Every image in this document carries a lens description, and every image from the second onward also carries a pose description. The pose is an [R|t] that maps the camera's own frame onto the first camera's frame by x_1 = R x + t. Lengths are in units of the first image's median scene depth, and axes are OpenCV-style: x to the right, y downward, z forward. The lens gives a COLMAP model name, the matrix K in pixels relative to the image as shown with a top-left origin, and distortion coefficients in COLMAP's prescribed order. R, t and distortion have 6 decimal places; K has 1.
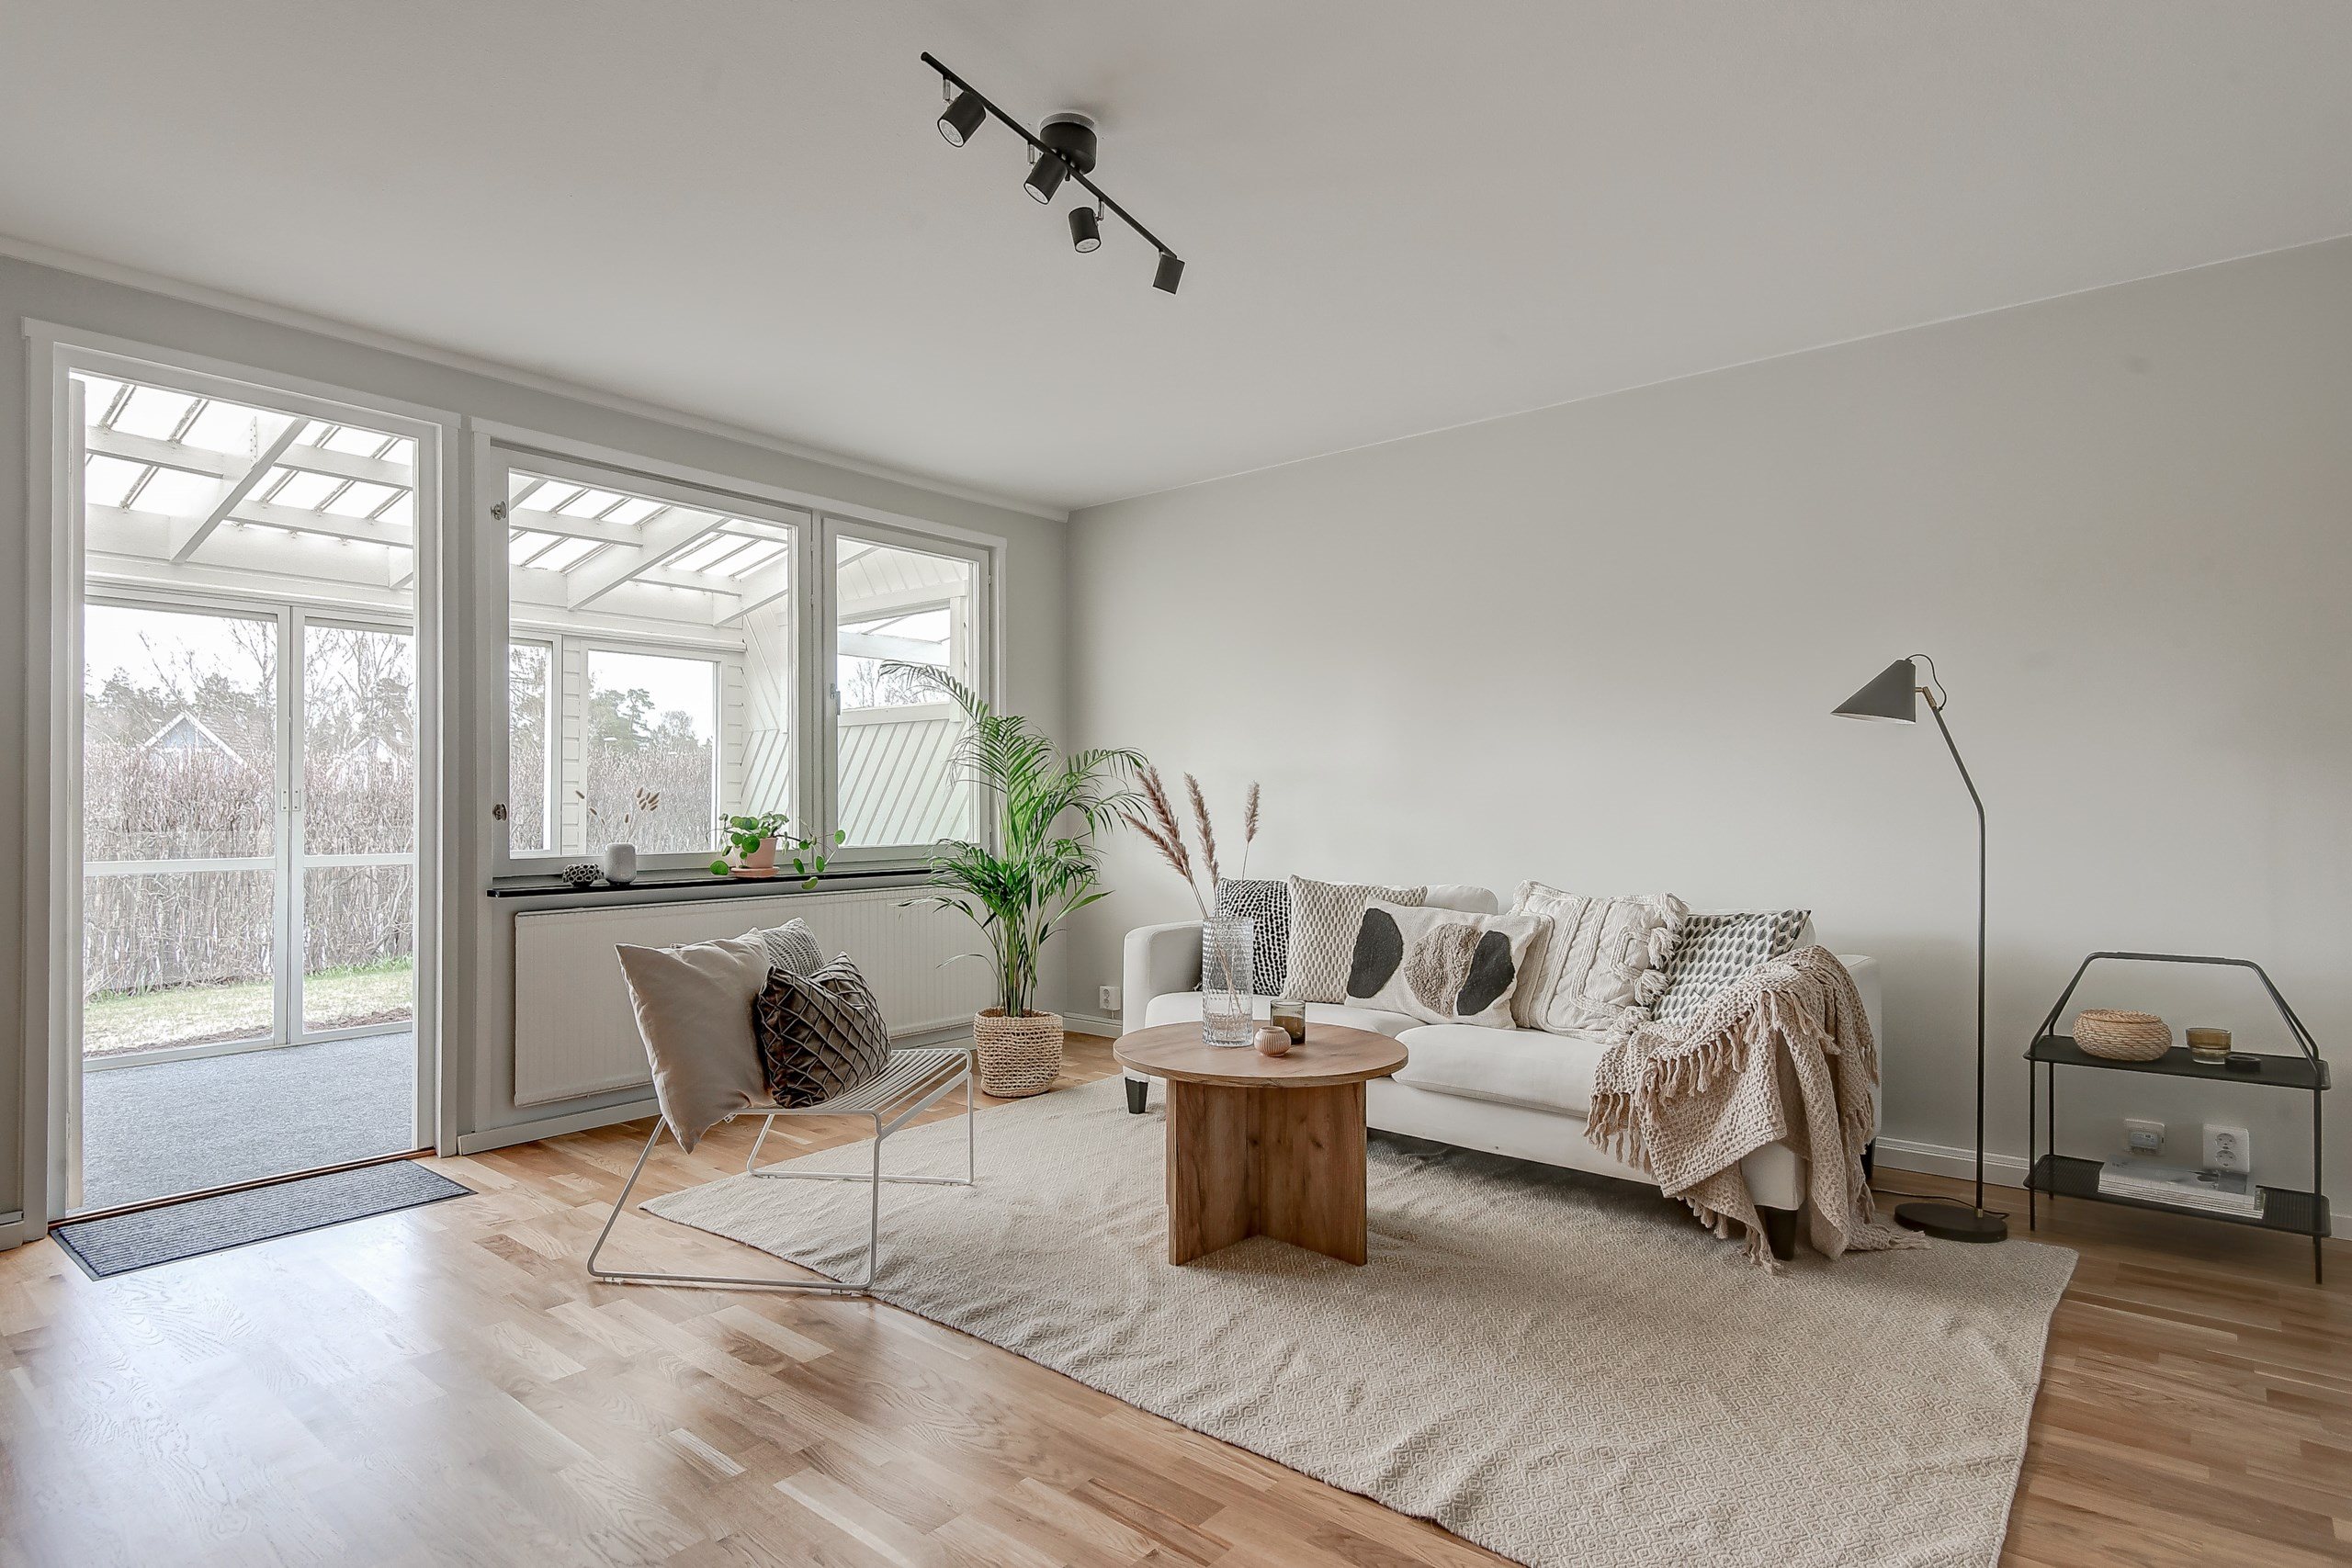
lens RADIAL K [[1227.1, 0, 1178.6], [0, 1227.1, 783.3], [0, 0, 1]] dist [0.006211, -0.001137]
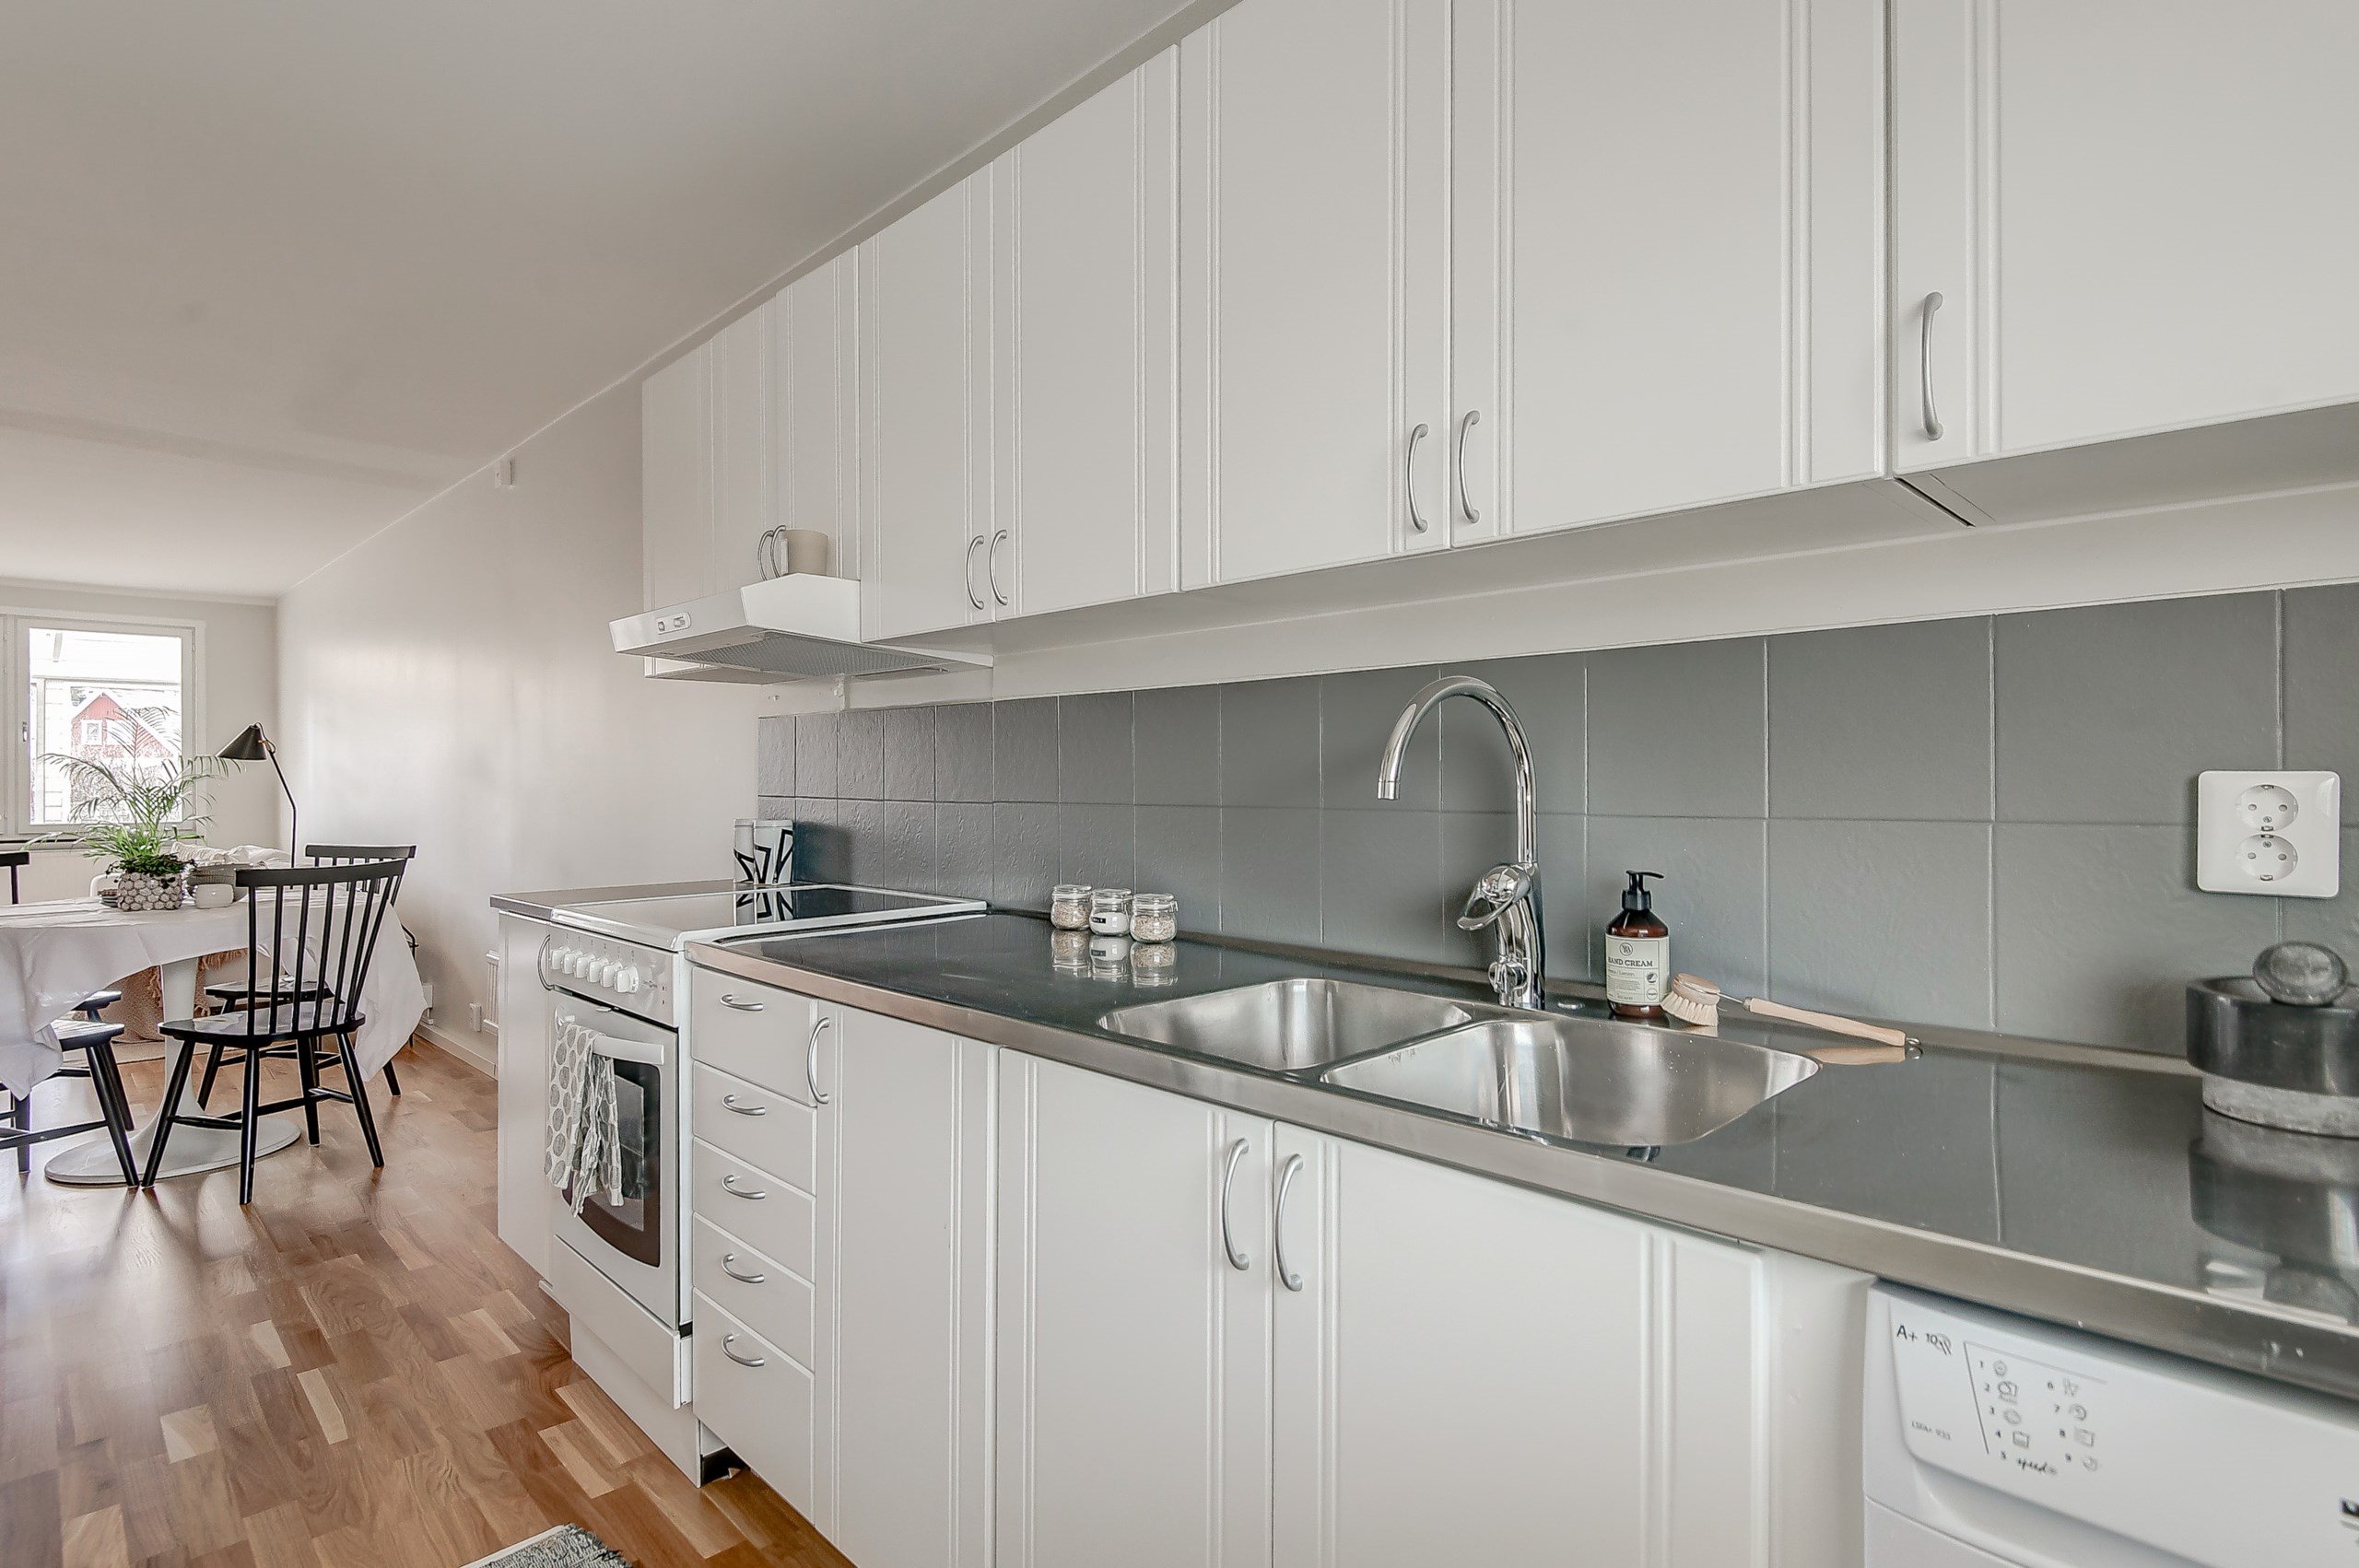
lens RADIAL K [[1167.3, 0, 1192.5], [0, 1167.3, 776.9], [0, 0, 1]] dist [0.000631, -0.000160]
pose [[0.995493, 0.004814, -0.094708, 1.760902], [-0.003245, 0.999855, 0.016716, -0.048851], [0.094775, -0.016334, 0.995365, -0.478524]]
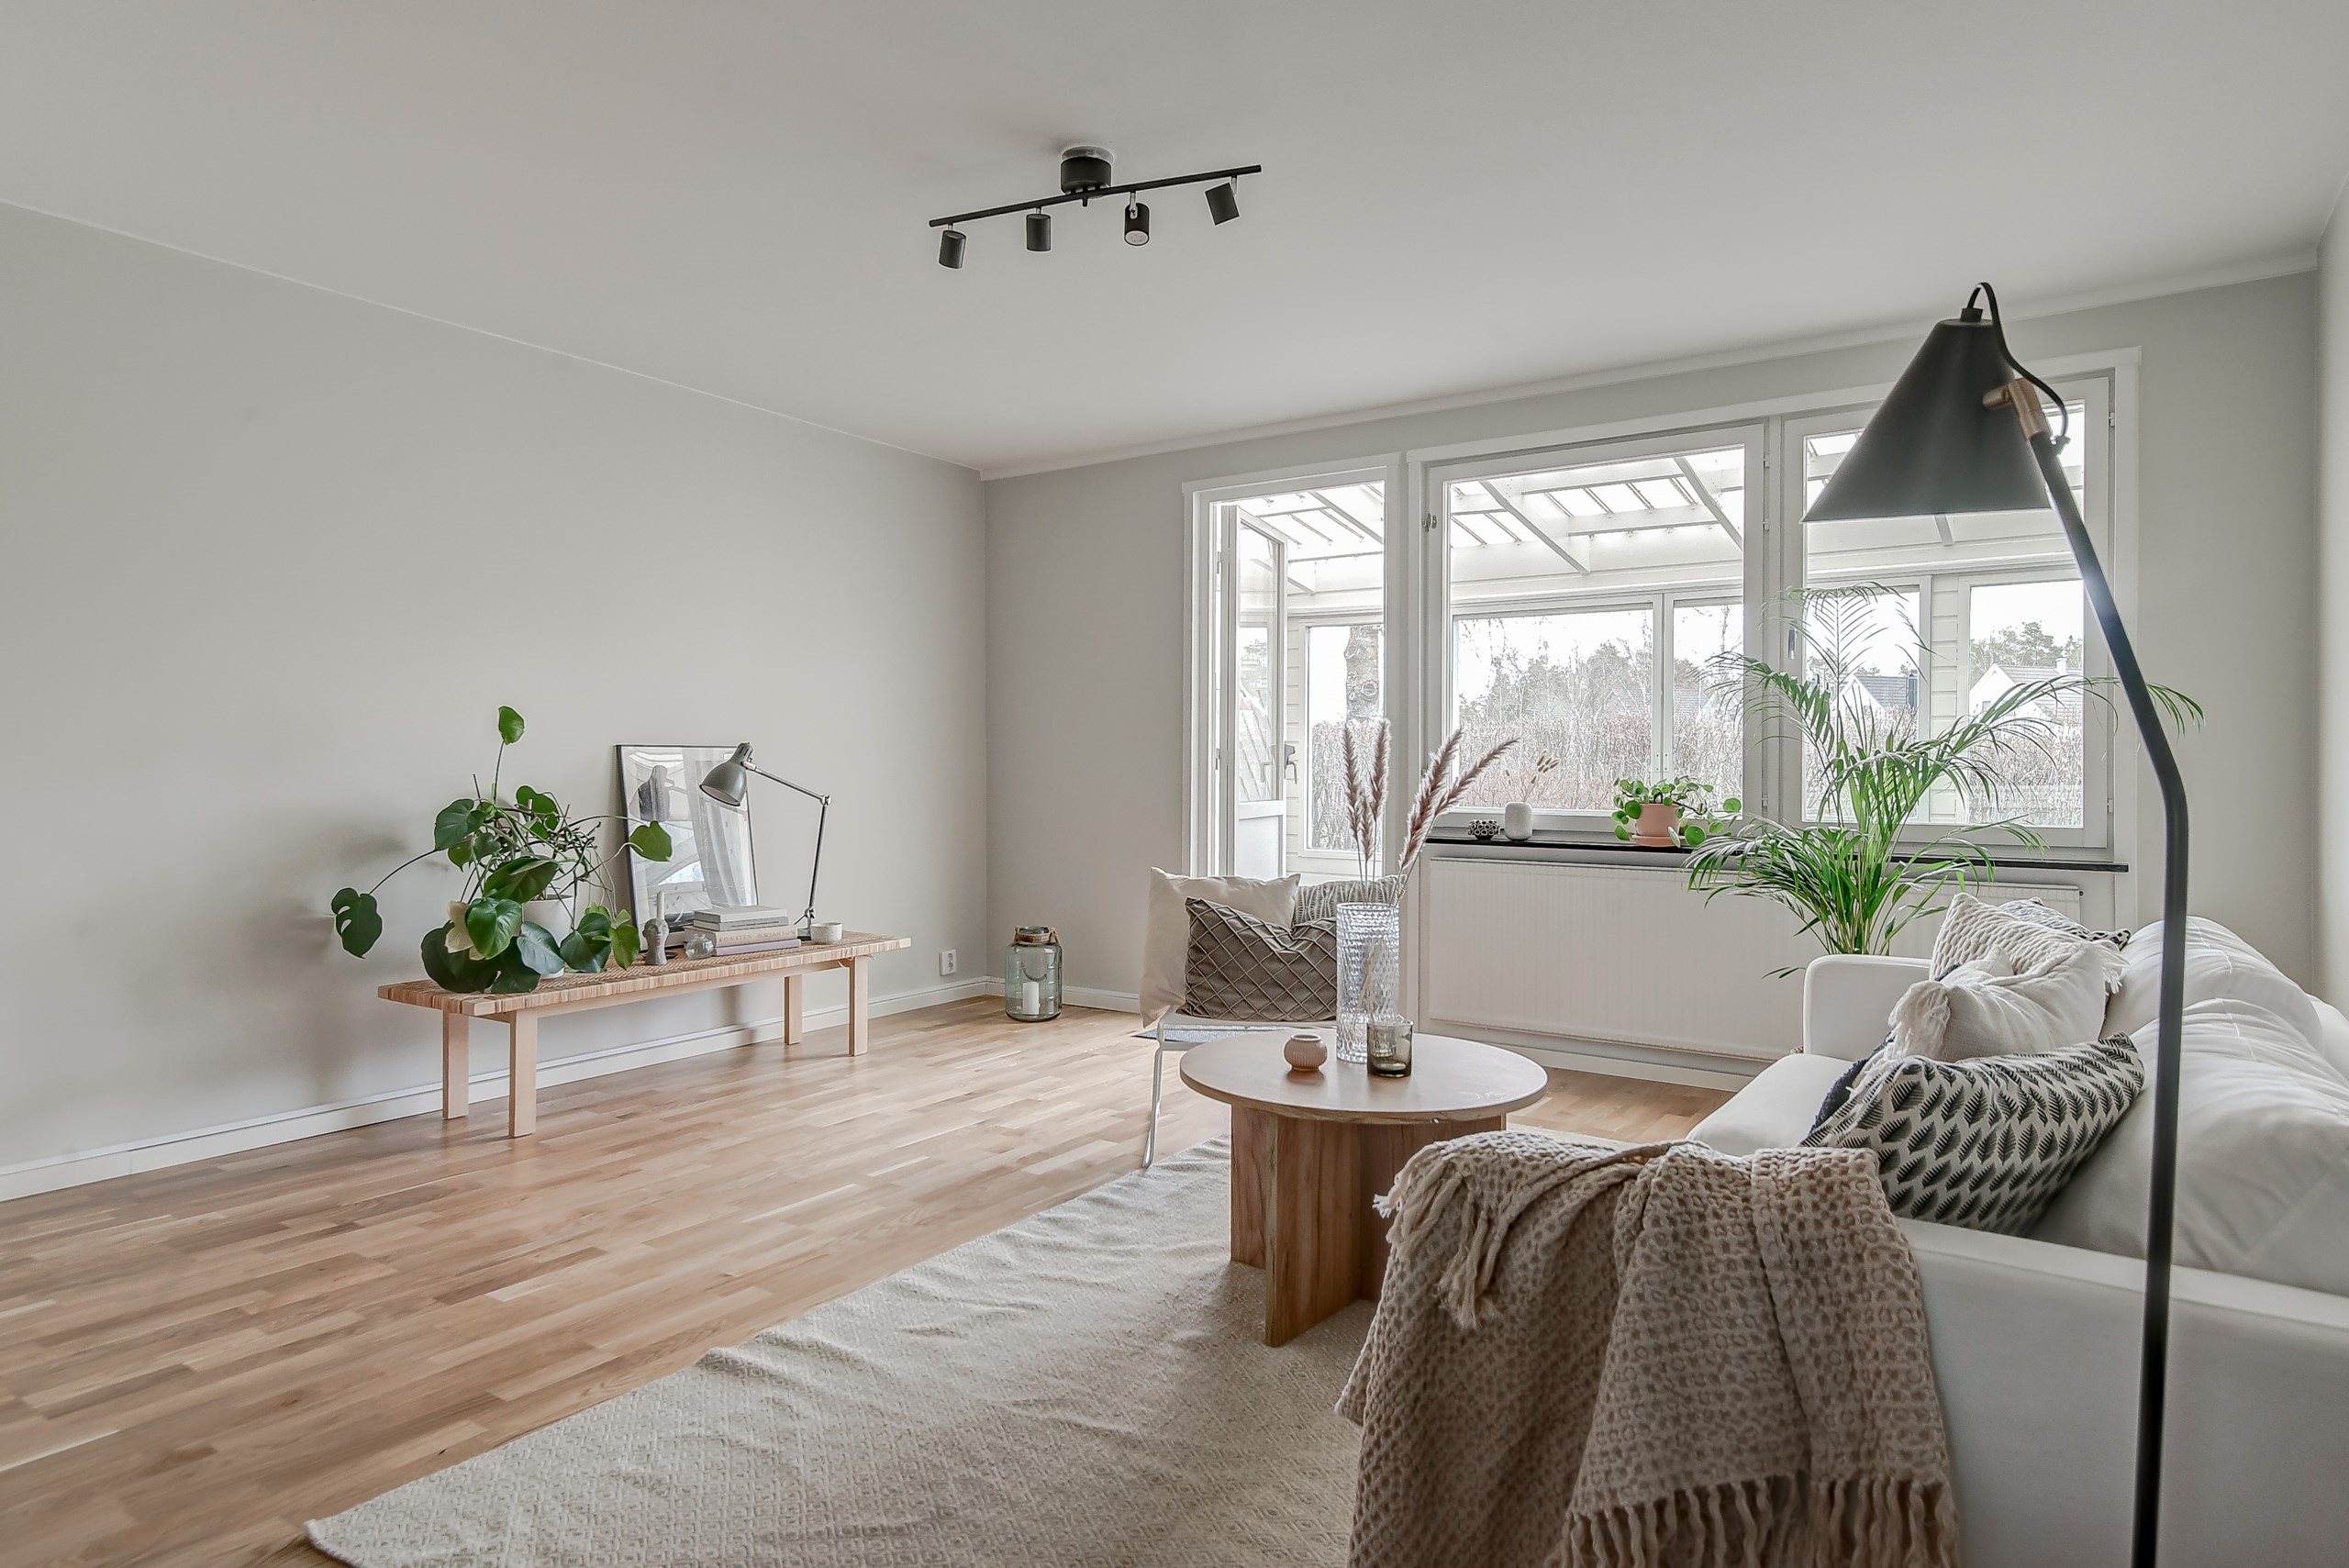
lens RADIAL K [[1368.3, 0, 1189.2], [0, 1368.3, 779.9], [0, 0, 1]] dist [0.021592, 0.000098]
pose [[0.094471, 0.012506, -0.995449, 0.760347], [0.017450, 0.999747, 0.014216, 0.006944], [0.995375, -0.018713, 0.094229, 0.639363]]
